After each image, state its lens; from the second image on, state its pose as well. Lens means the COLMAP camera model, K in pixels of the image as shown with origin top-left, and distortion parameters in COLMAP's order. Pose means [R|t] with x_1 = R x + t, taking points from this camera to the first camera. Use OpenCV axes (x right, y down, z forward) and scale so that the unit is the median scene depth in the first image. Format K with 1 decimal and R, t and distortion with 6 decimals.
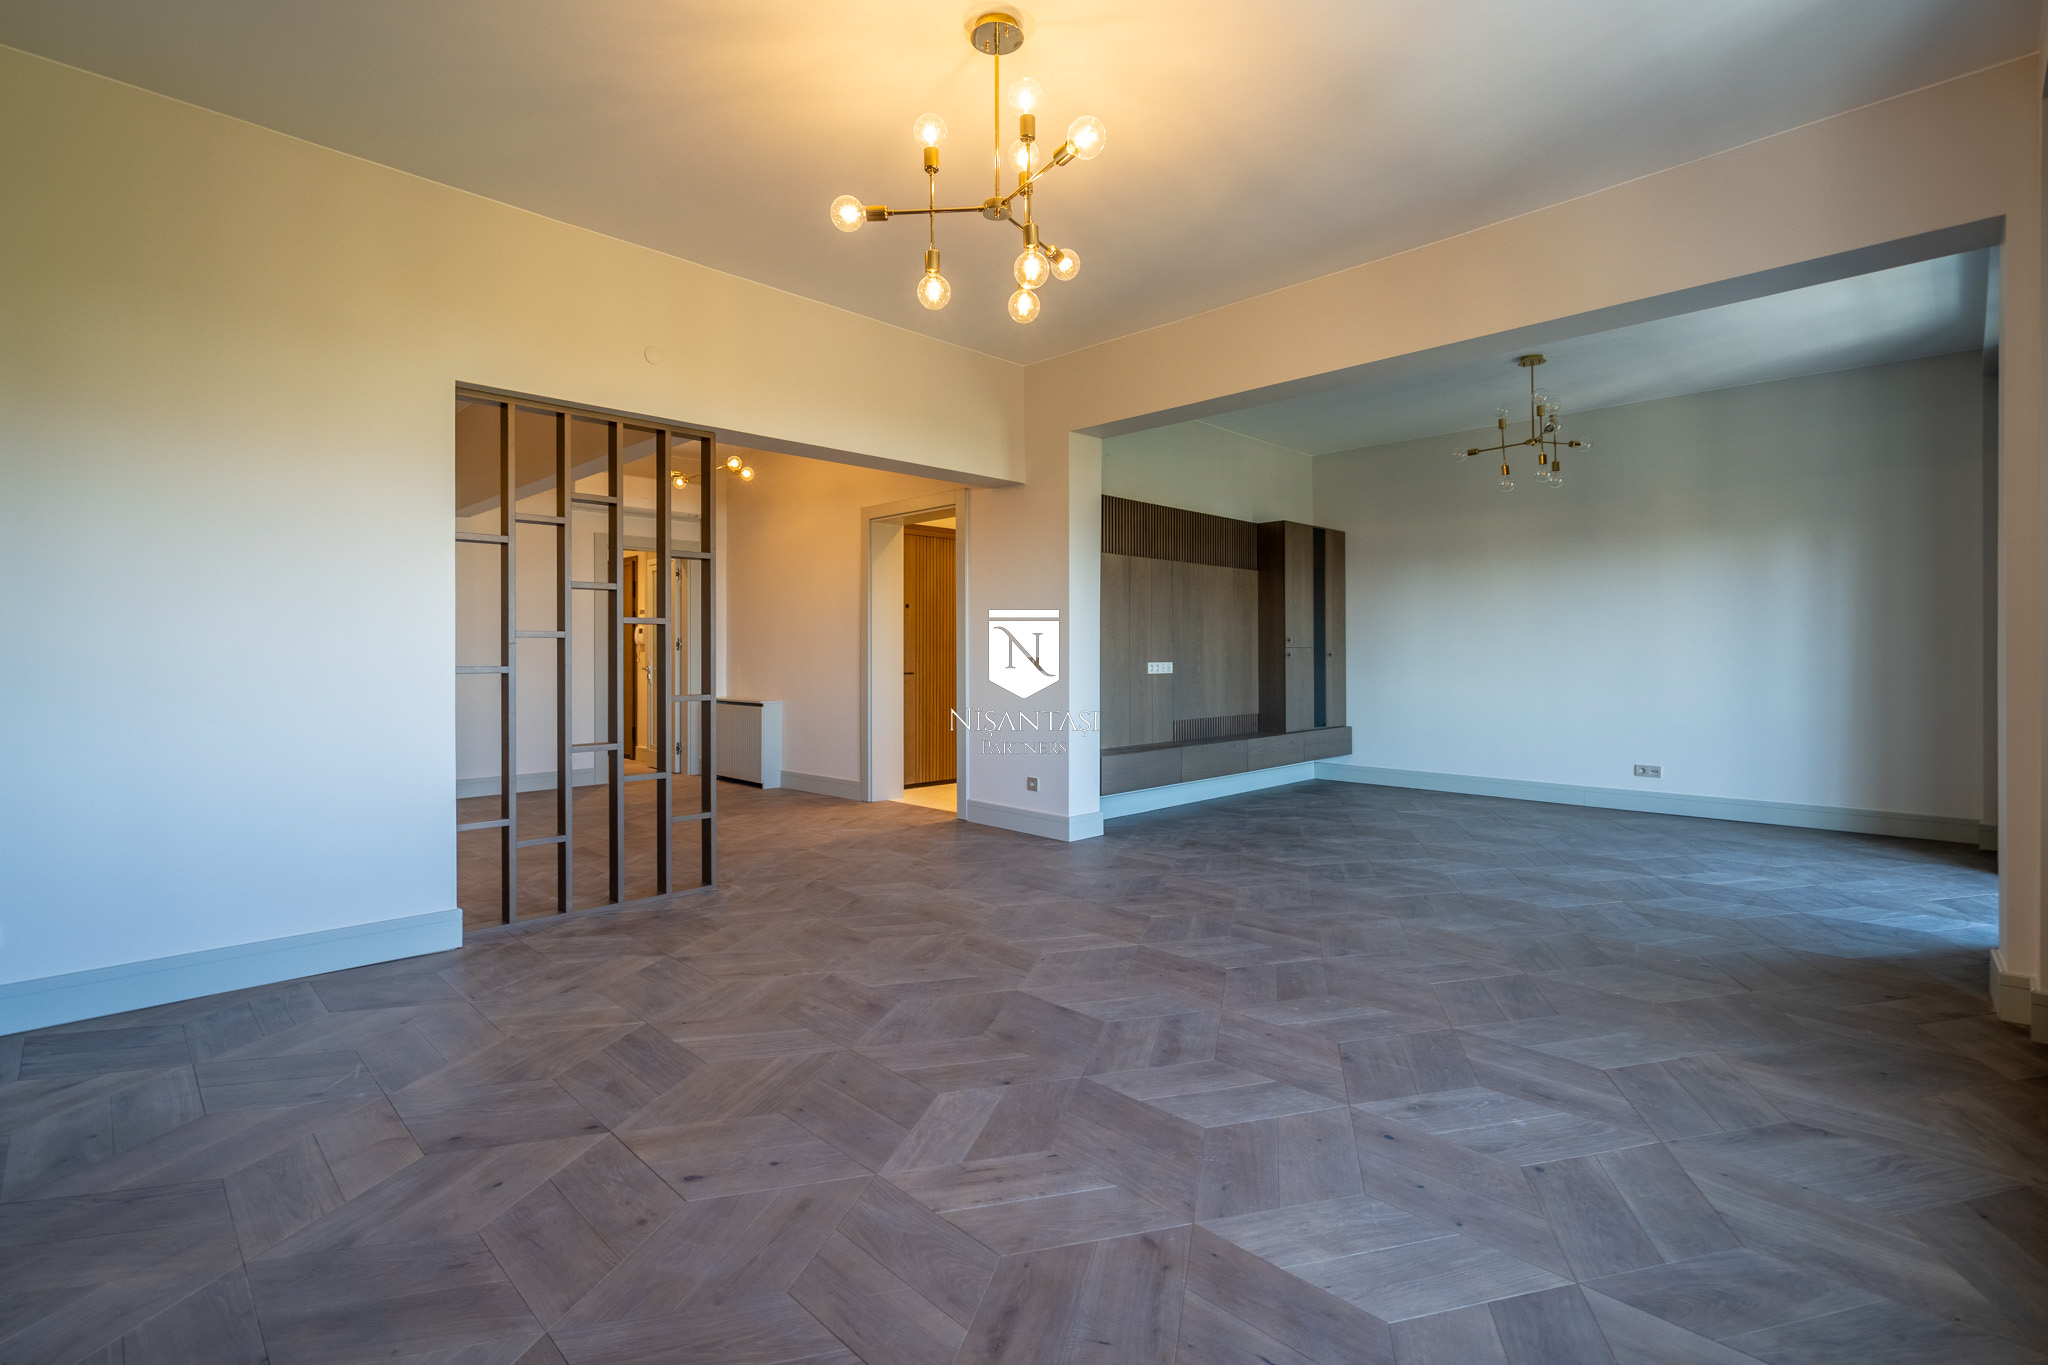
lens RADIAL K [[924.3, 0, 1007.0], [0, 924.3, 662.6], [0, 0, 1]] dist [-0.007475, 0.001966]
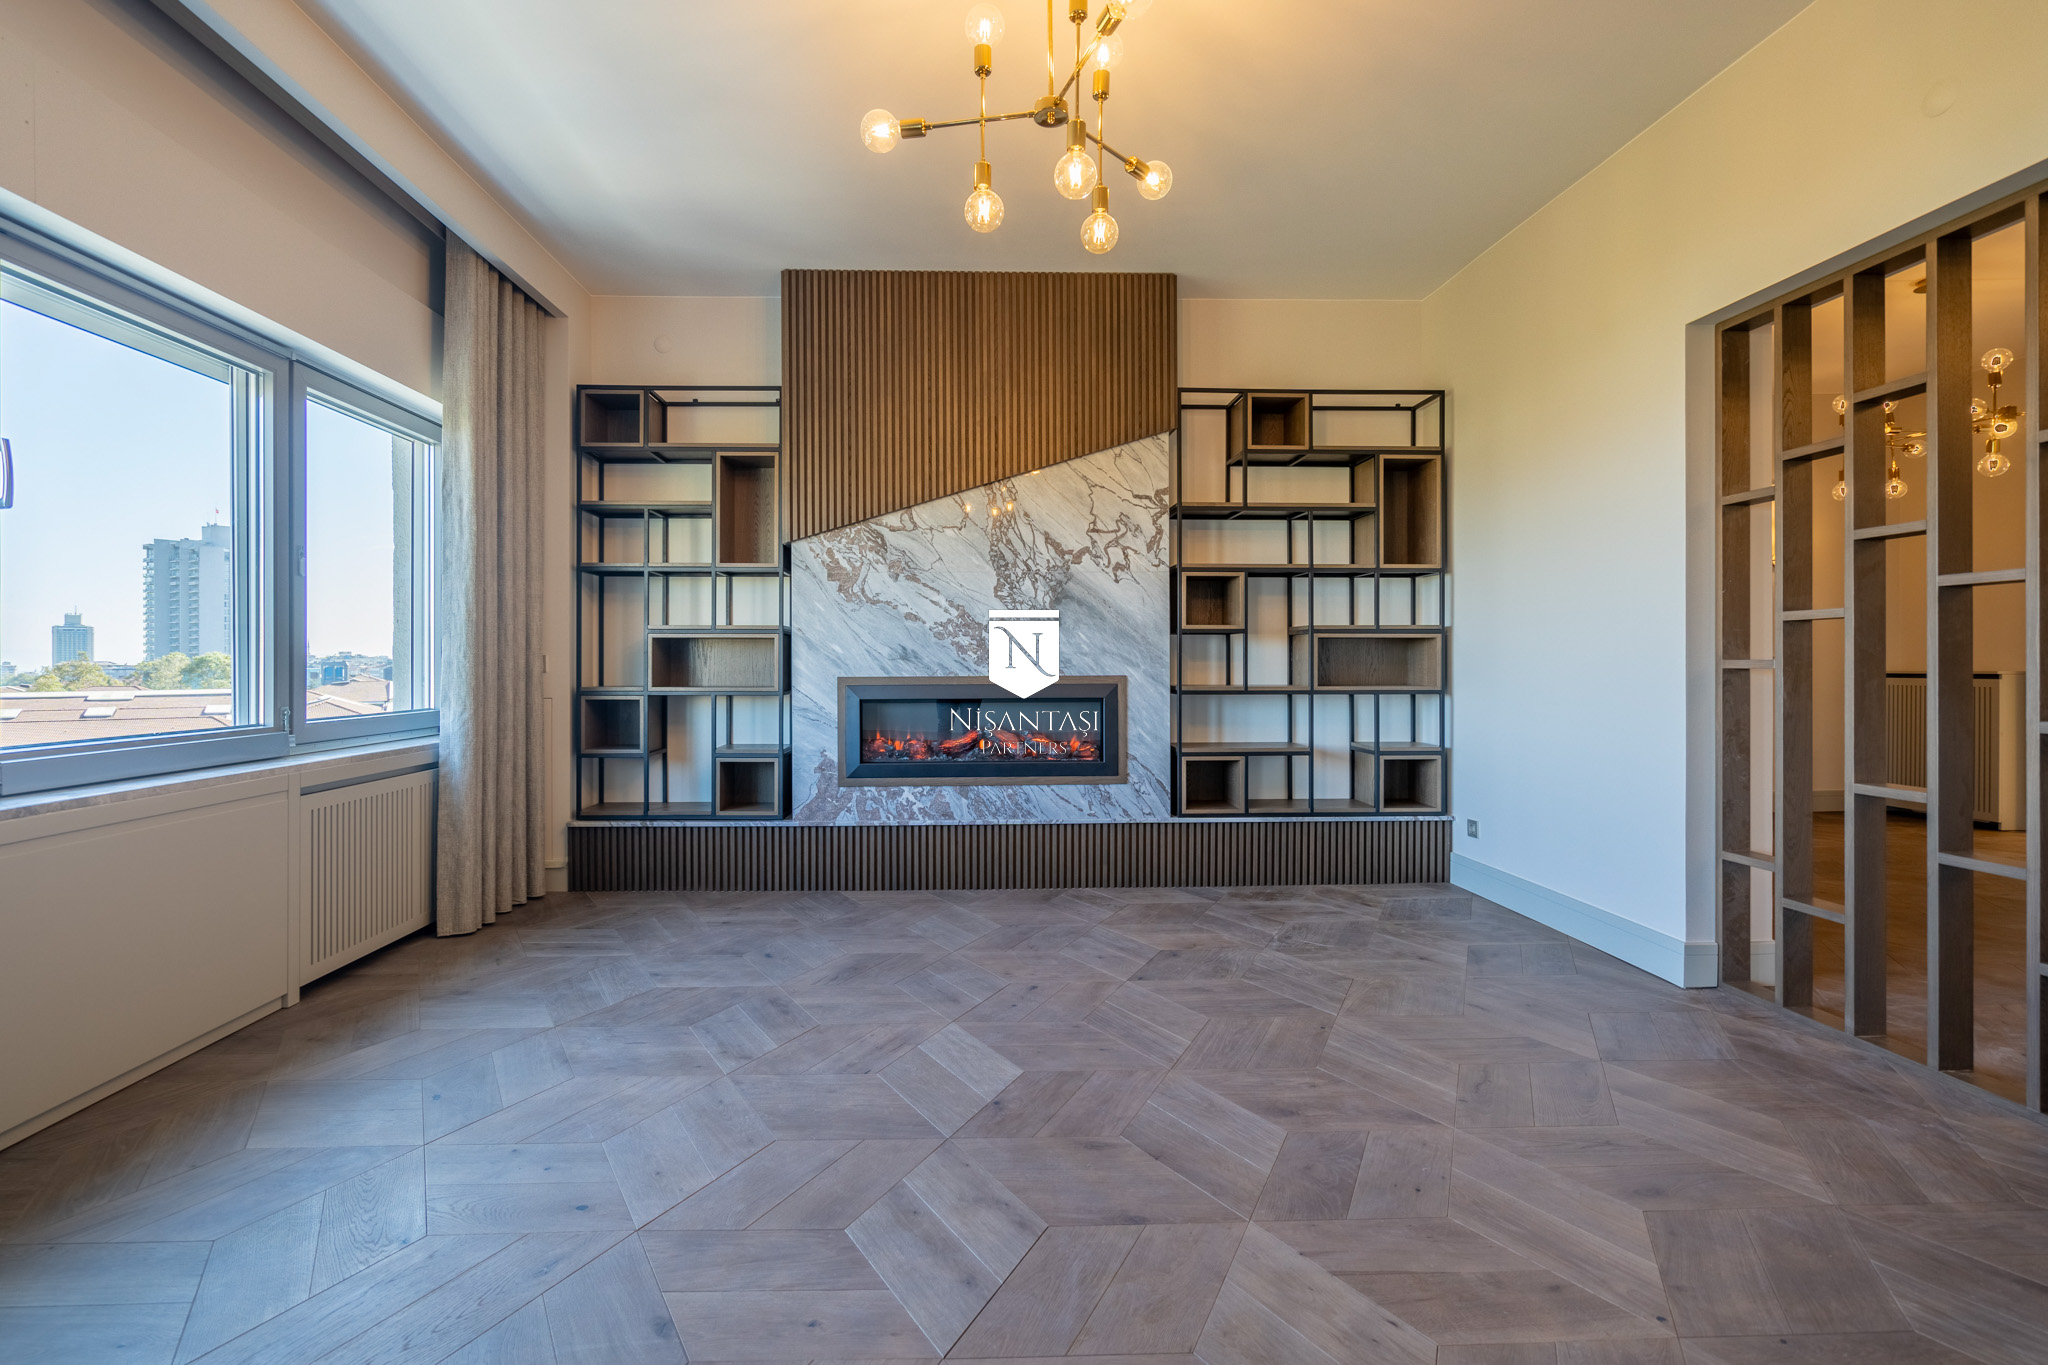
lens RADIAL K [[924.3, 0, 1004.6], [0, 924.3, 670.2], [0, 0, 1]] dist [-0.007475, 0.001966]
pose [[-0.662922, 0.010505, -0.748614, 0.689307], [-0.003249, 0.999852, 0.016907, 0.001552], [0.748681, 0.013640, -0.662790, 1.620269]]
